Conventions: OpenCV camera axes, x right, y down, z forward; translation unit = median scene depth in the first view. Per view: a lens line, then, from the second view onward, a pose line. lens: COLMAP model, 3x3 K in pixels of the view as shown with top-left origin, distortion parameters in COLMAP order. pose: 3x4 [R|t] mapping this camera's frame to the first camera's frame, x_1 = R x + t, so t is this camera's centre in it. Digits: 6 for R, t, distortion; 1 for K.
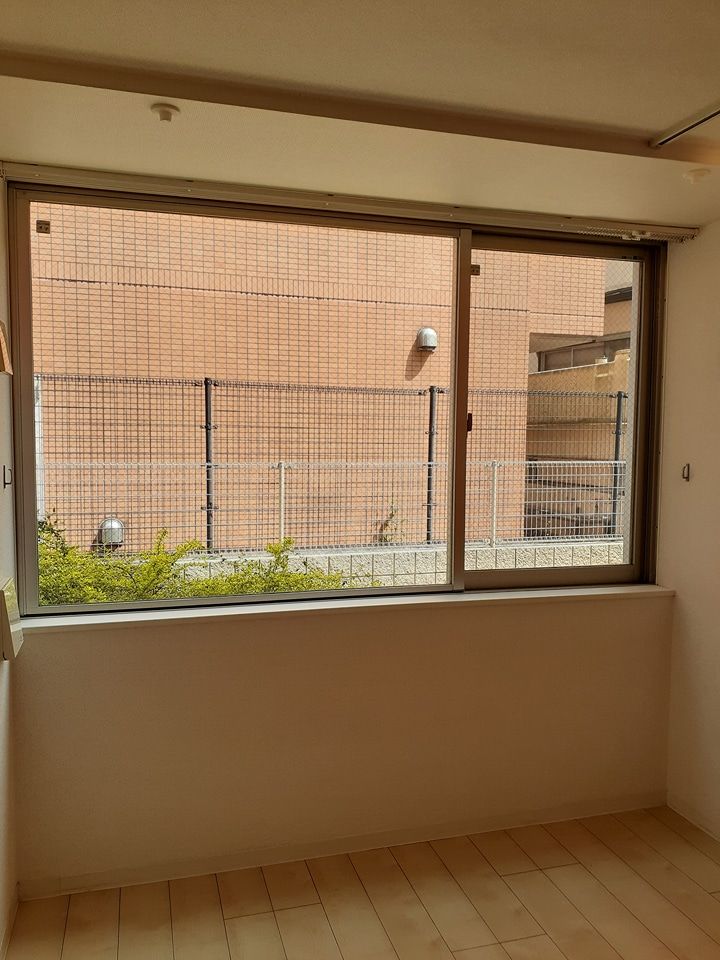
lens RADIAL K [[762.8, 0, 367.2], [0, 762.8, 488.1], [0, 0, 1]] dist [0.107286, -0.026575]
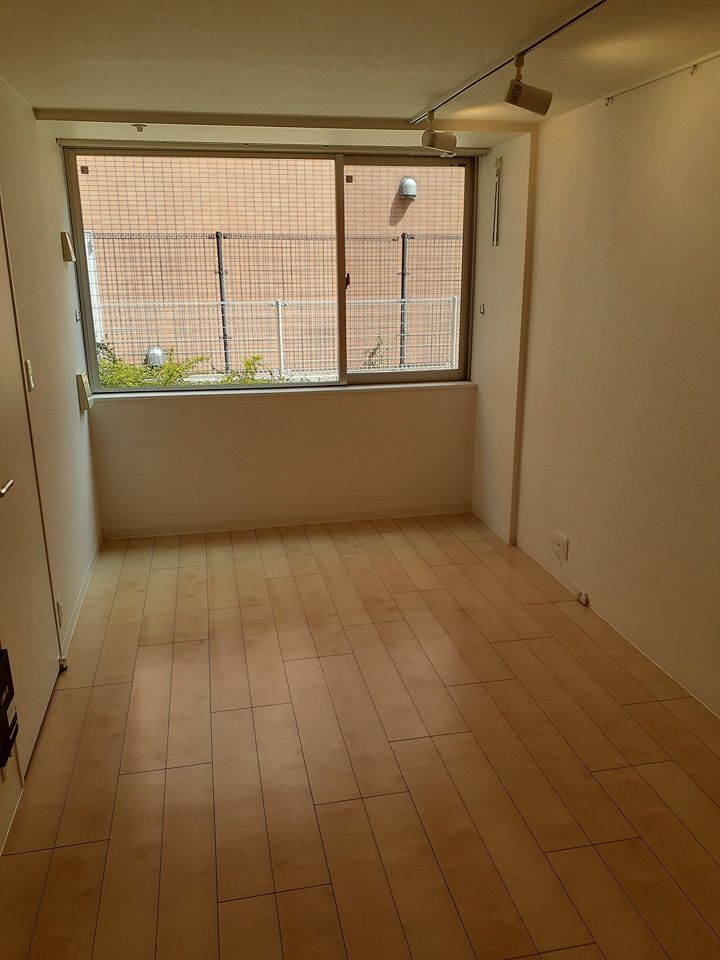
lens RADIAL K [[762.8, 0, 353.3], [0, 762.8, 480.1], [0, 0, 1]] dist [0.107286, -0.026575]
pose [[0.995883, 0.009924, -0.090101, 0.262955], [0.008601, 0.979159, 0.202912, -0.000844], [0.090237, -0.202852, 0.975043, -0.597728]]
